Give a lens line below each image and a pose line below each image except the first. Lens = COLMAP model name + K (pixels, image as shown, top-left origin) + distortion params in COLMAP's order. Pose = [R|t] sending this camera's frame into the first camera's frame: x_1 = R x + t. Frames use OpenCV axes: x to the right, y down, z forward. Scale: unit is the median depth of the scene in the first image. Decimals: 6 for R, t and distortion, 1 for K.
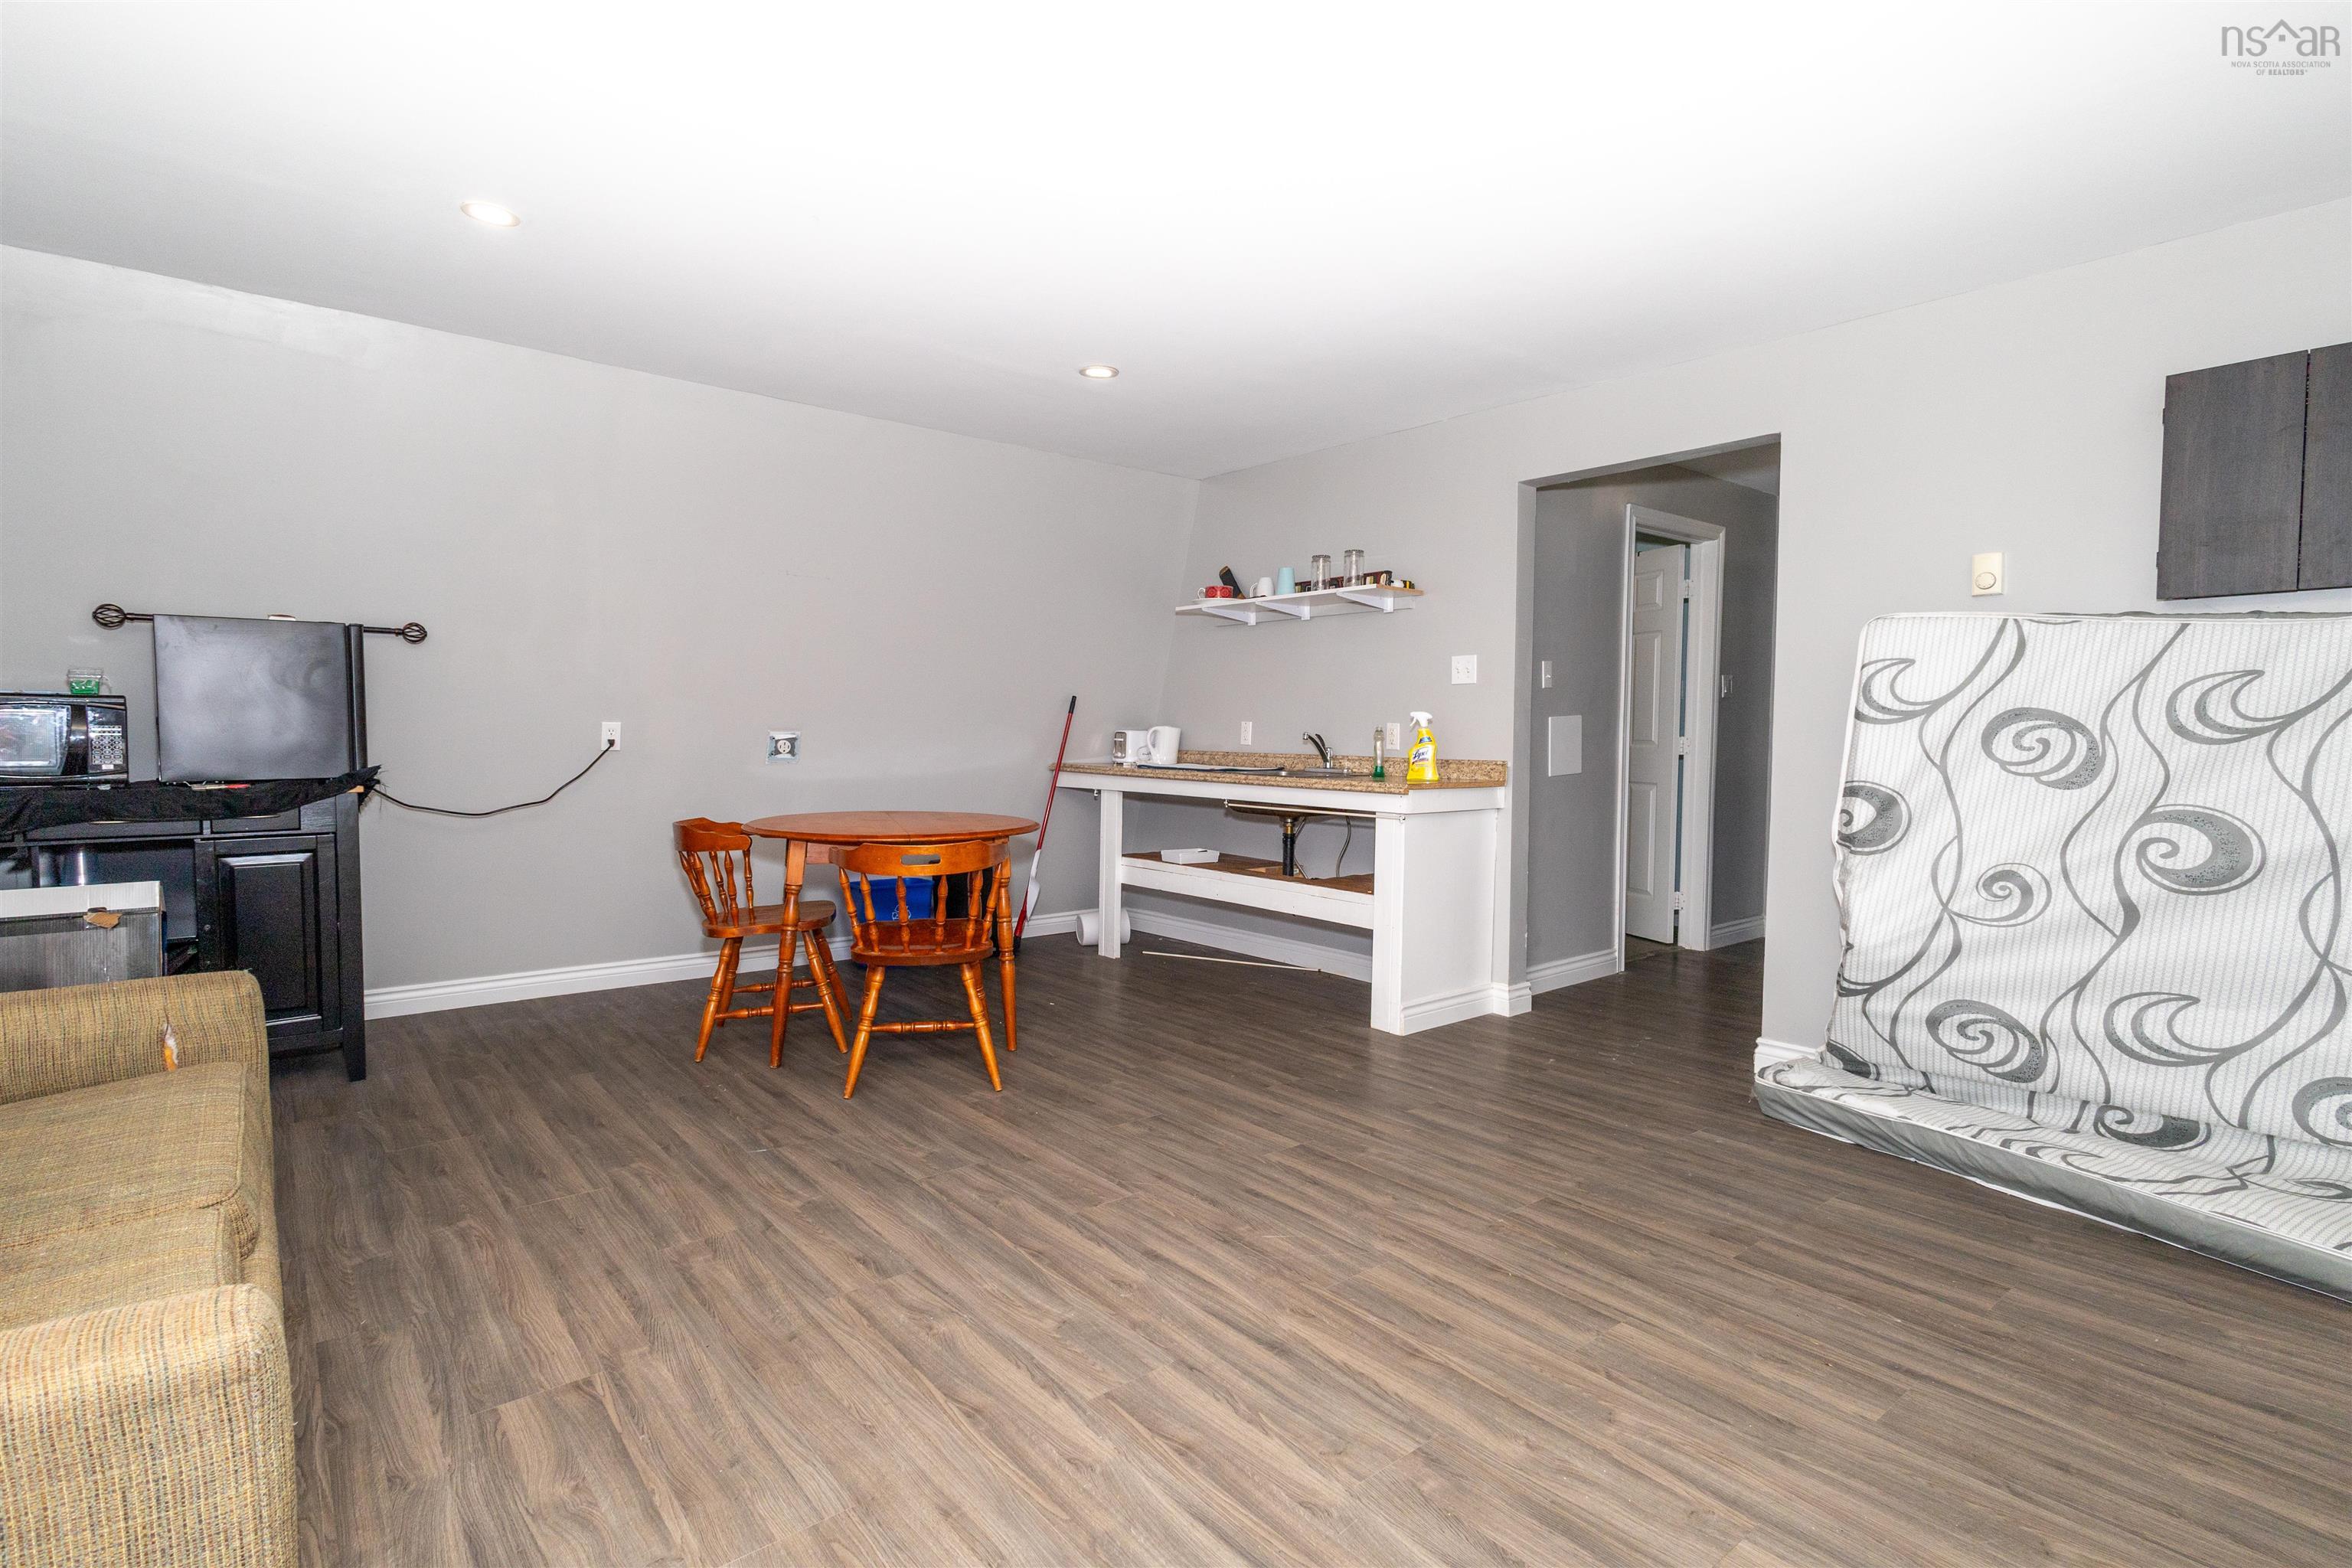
lens RADIAL K [[1127.4, 0, 1122.4], [0, 1127.4, 754.5], [0, 0, 1]] dist [-0.001234, 0.000132]
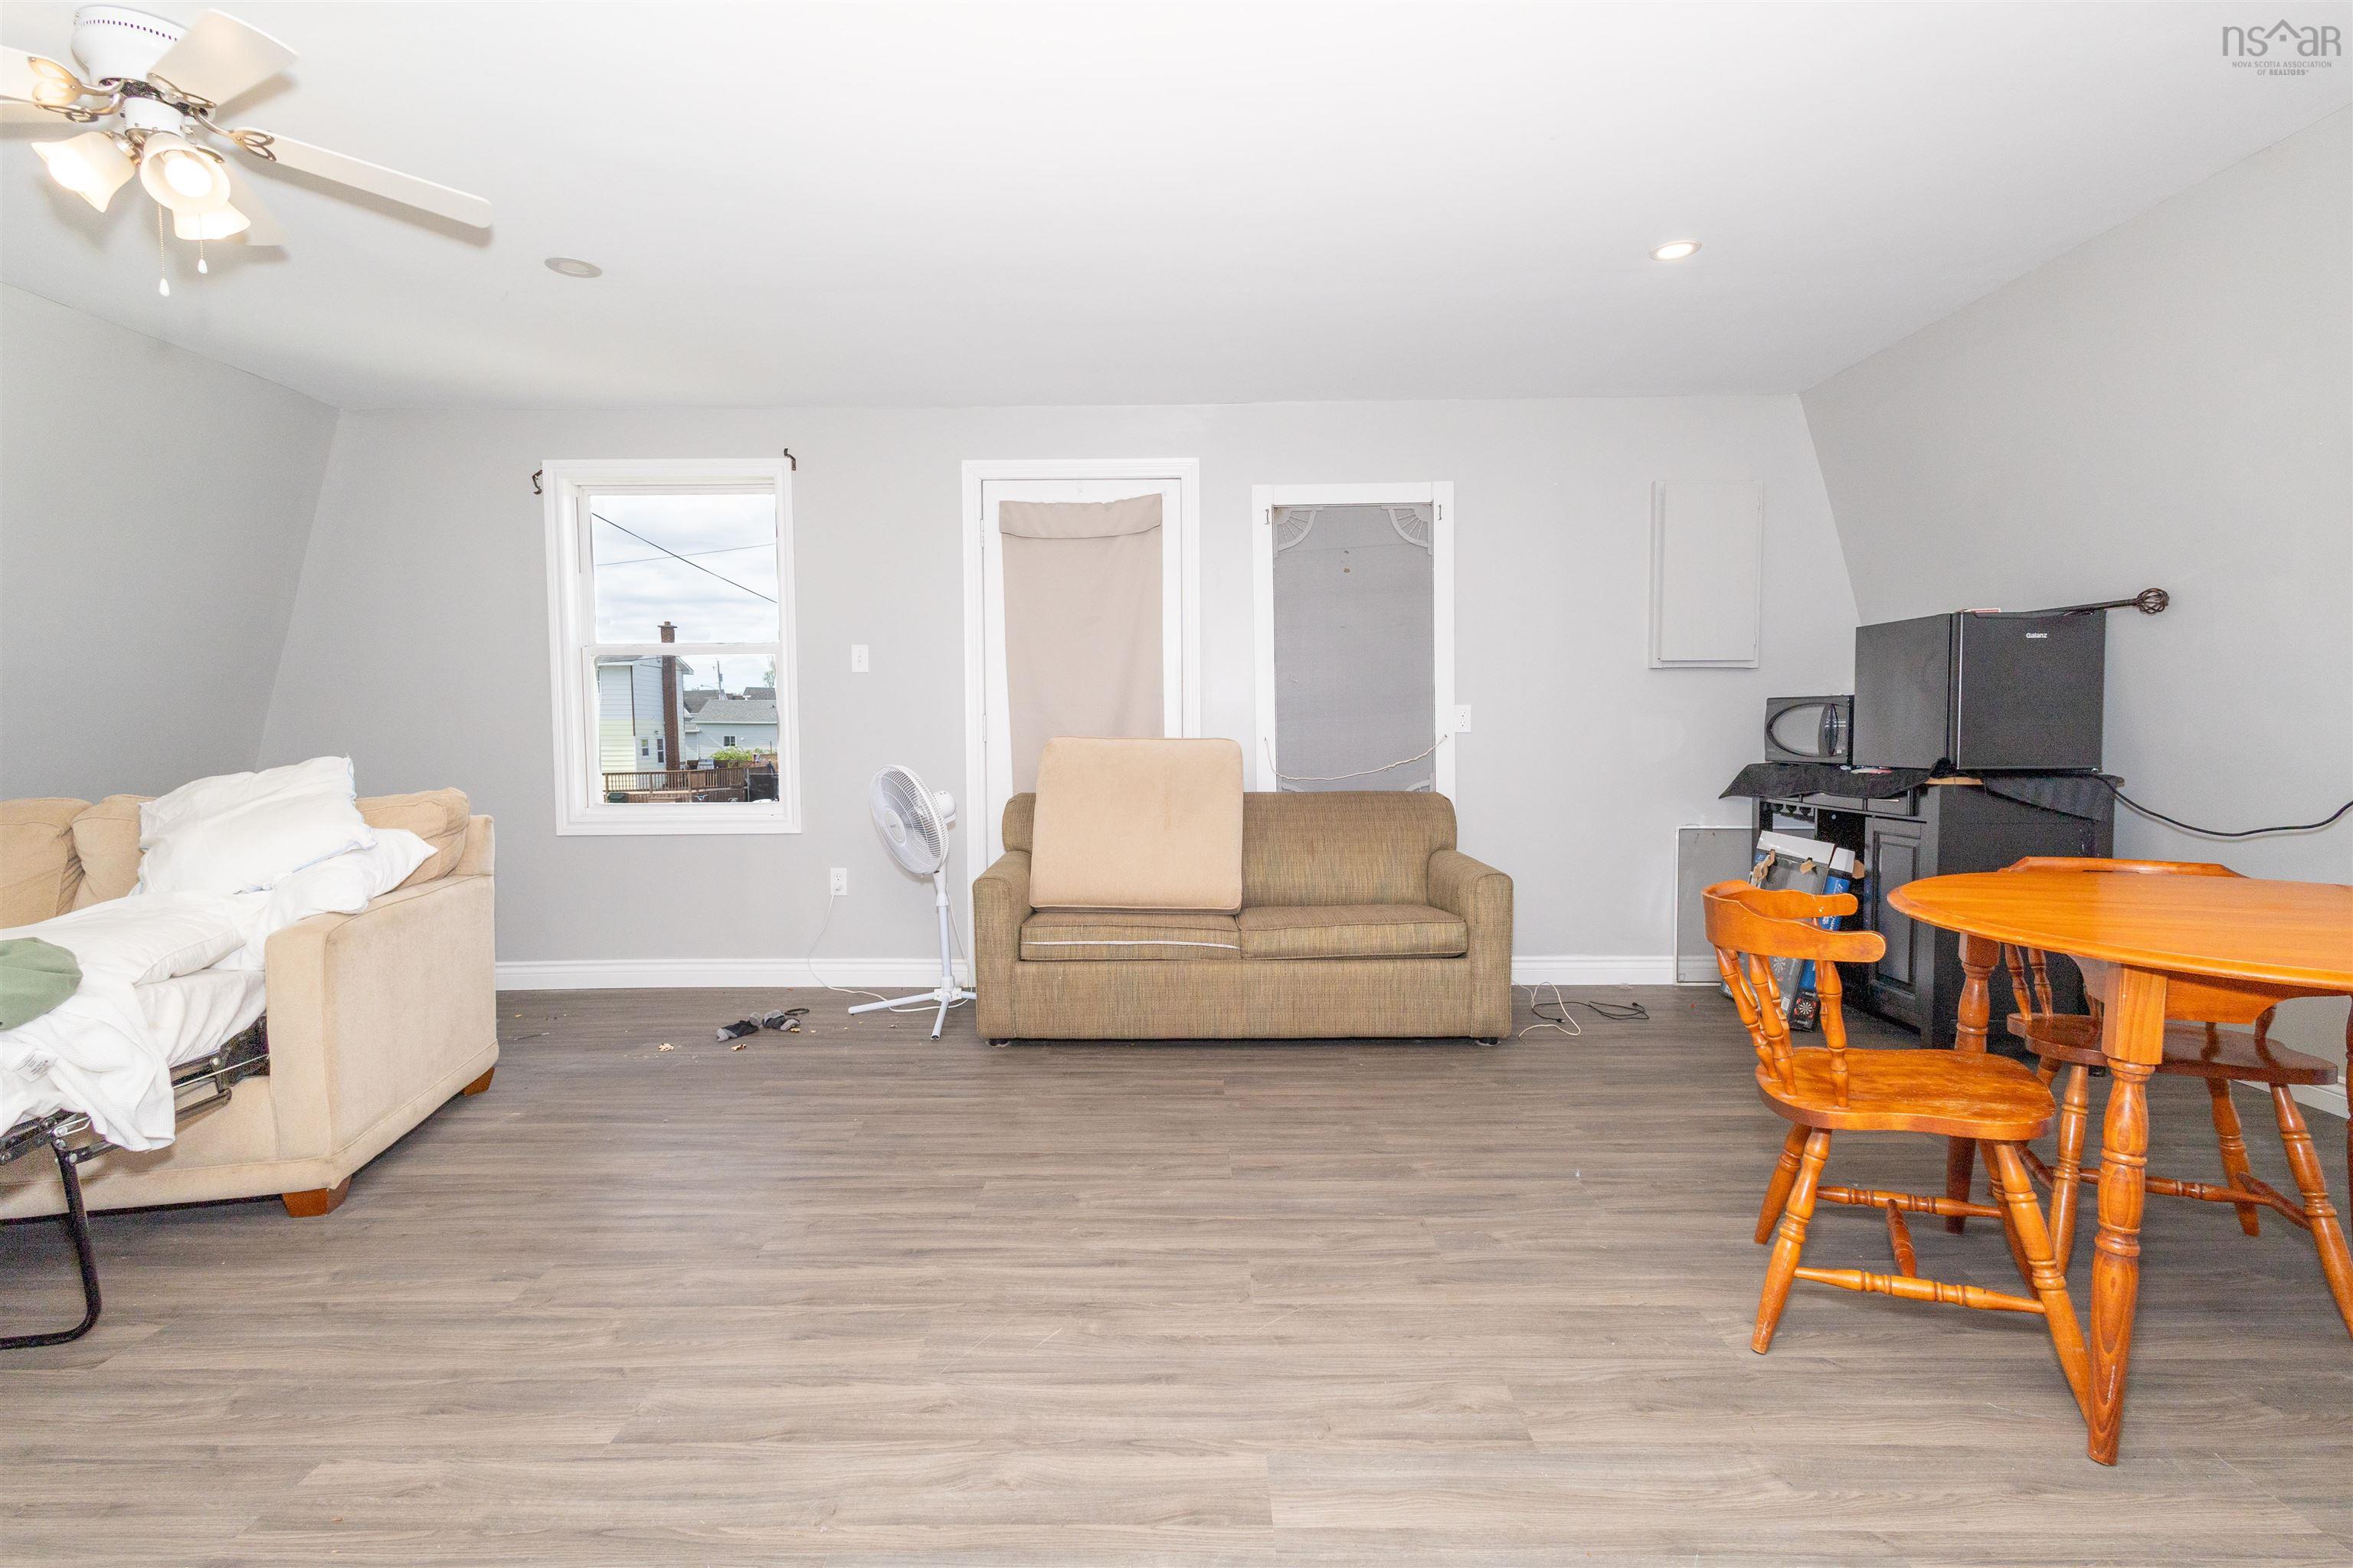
lens RADIAL K [[1069.8, 0, 1180.2], [0, 1069.8, 781.3], [0, 0, 1]] dist [0.000793, -0.000046]
pose [[-0.602767, 0.040159, -0.796906, 0.727436], [-0.019475, 0.997695, 0.065008, -0.026283], [0.797680, 0.054704, -0.600595, 1.623954]]
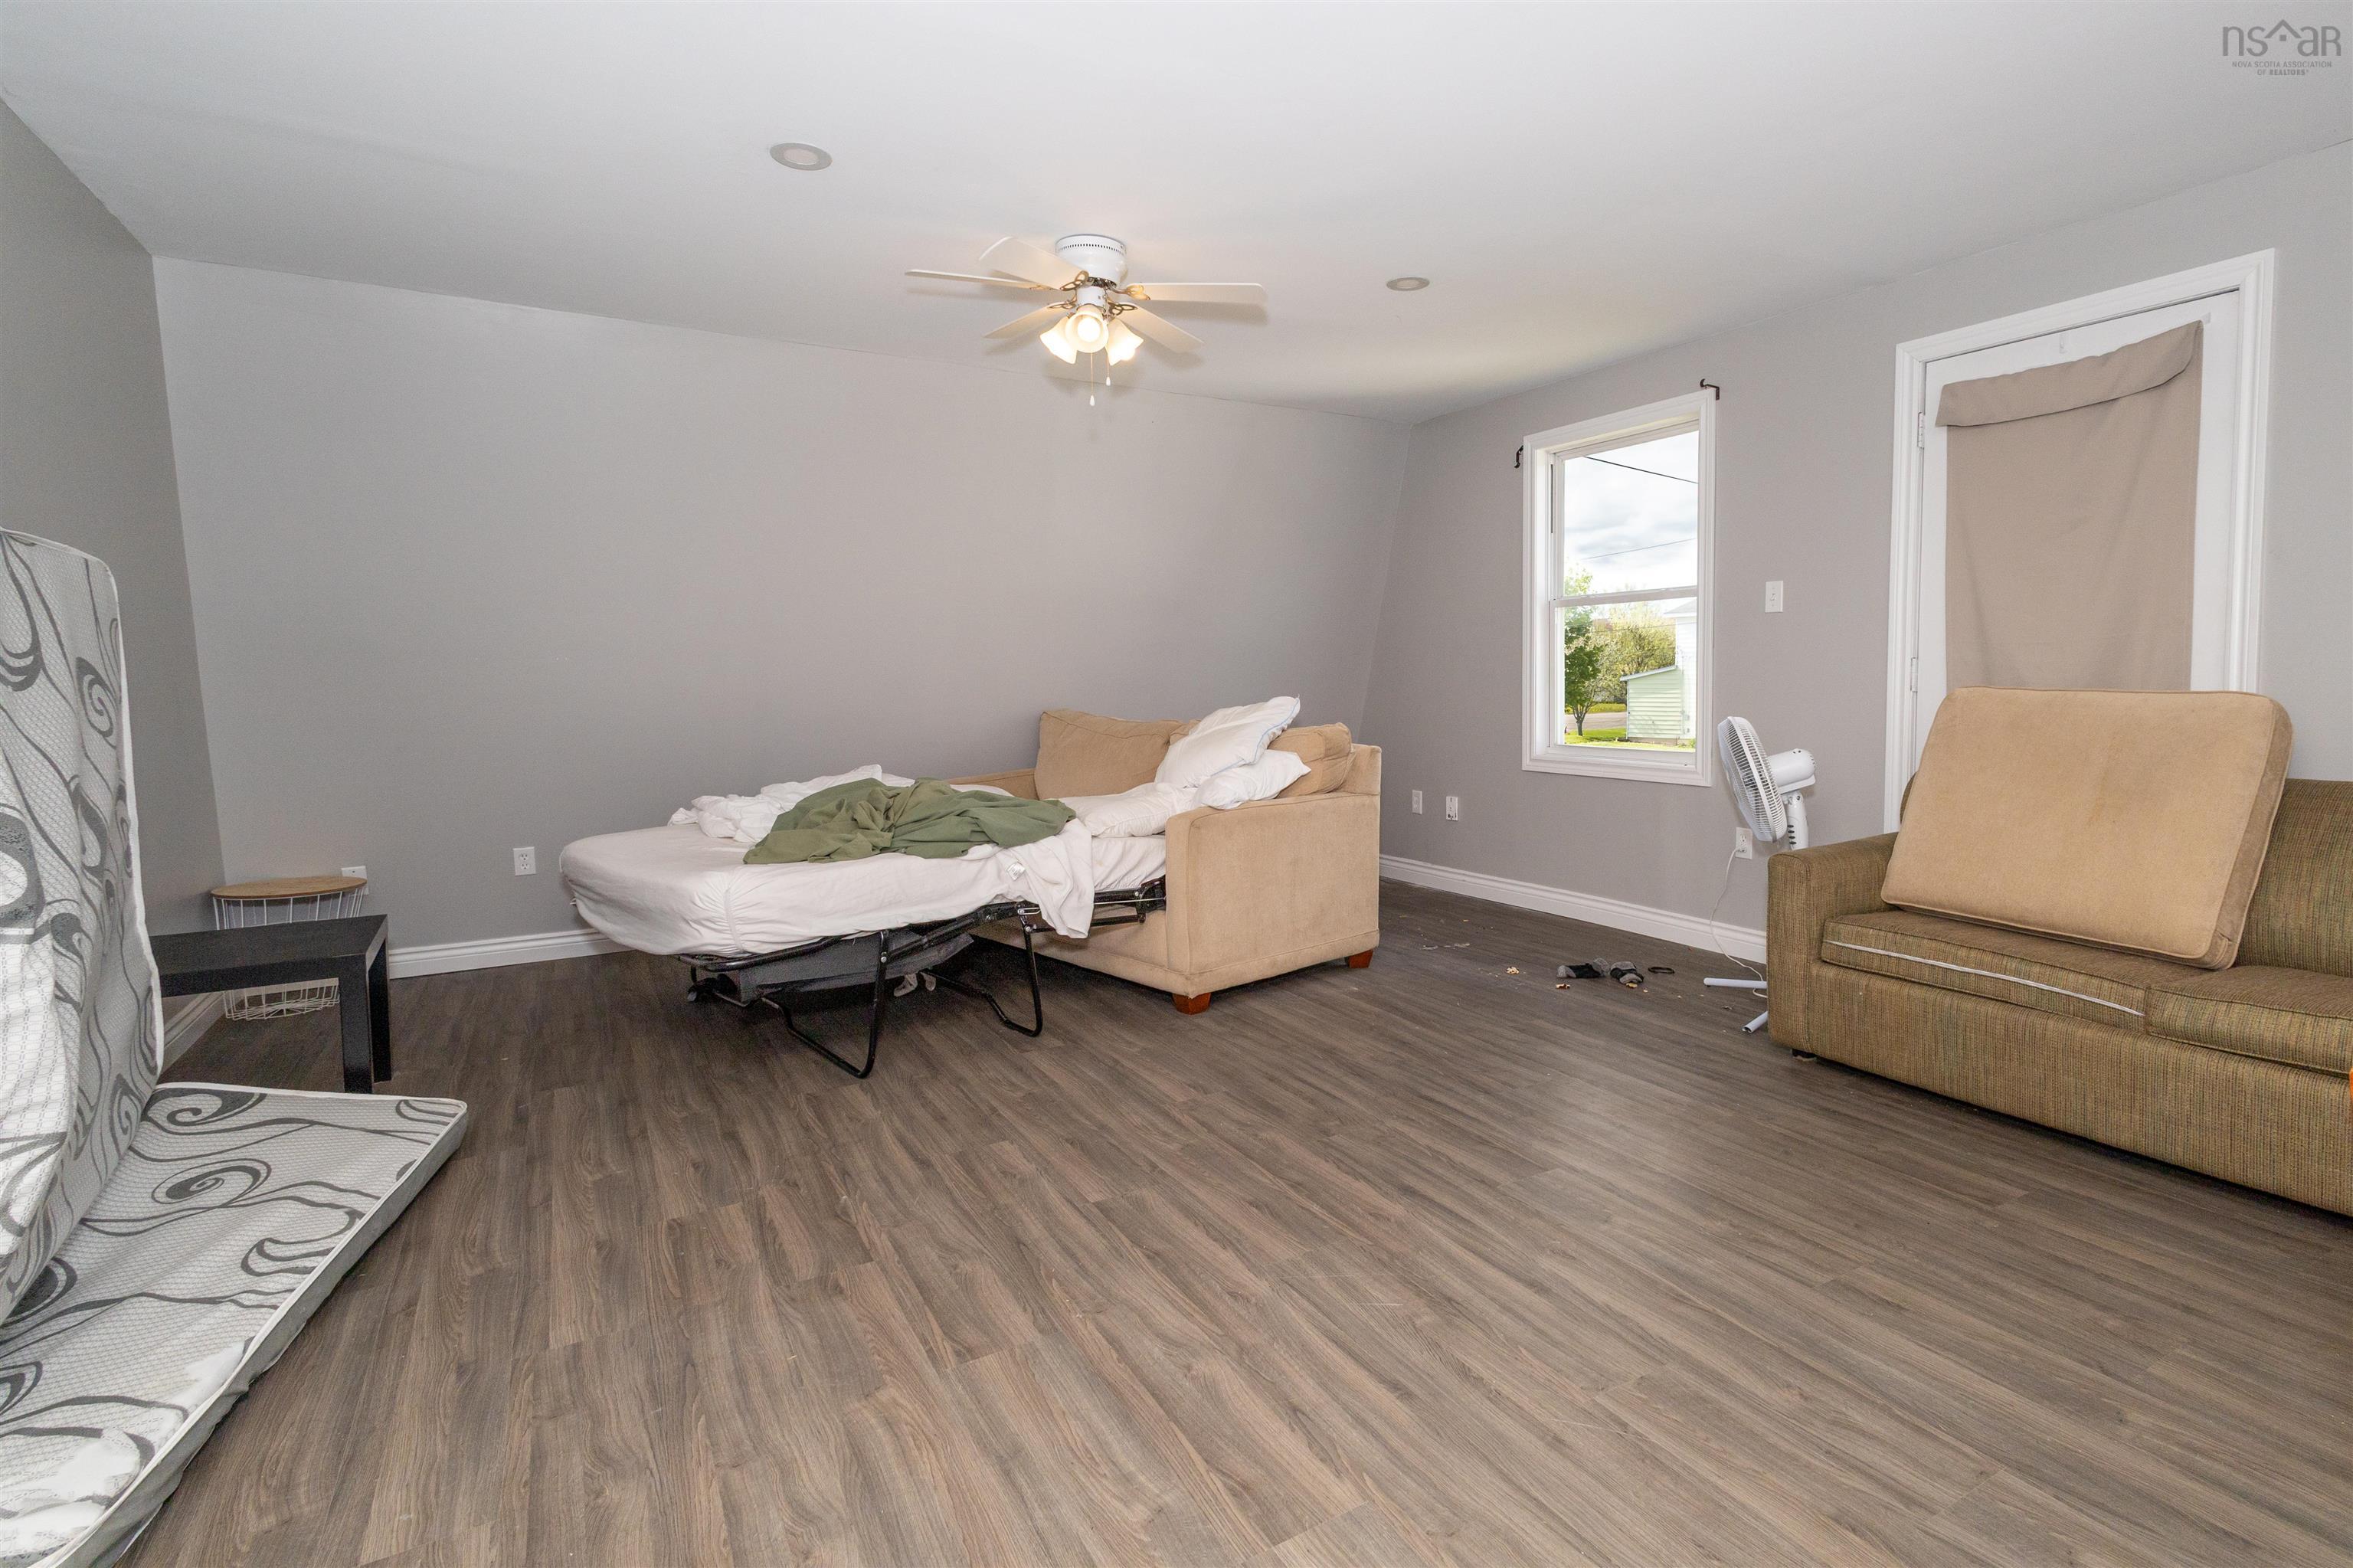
lens RADIAL K [[1132.2, 0, 1278.9], [0, 1132.2, 727.1], [0, 0, 1]] dist [0.002872, -0.000551]
pose [[-0.996451, -0.000874, 0.084165, 0.153436], [0.005286, 0.997323, 0.072934, -0.038279], [-0.084003, 0.073120, -0.993779, 1.893031]]
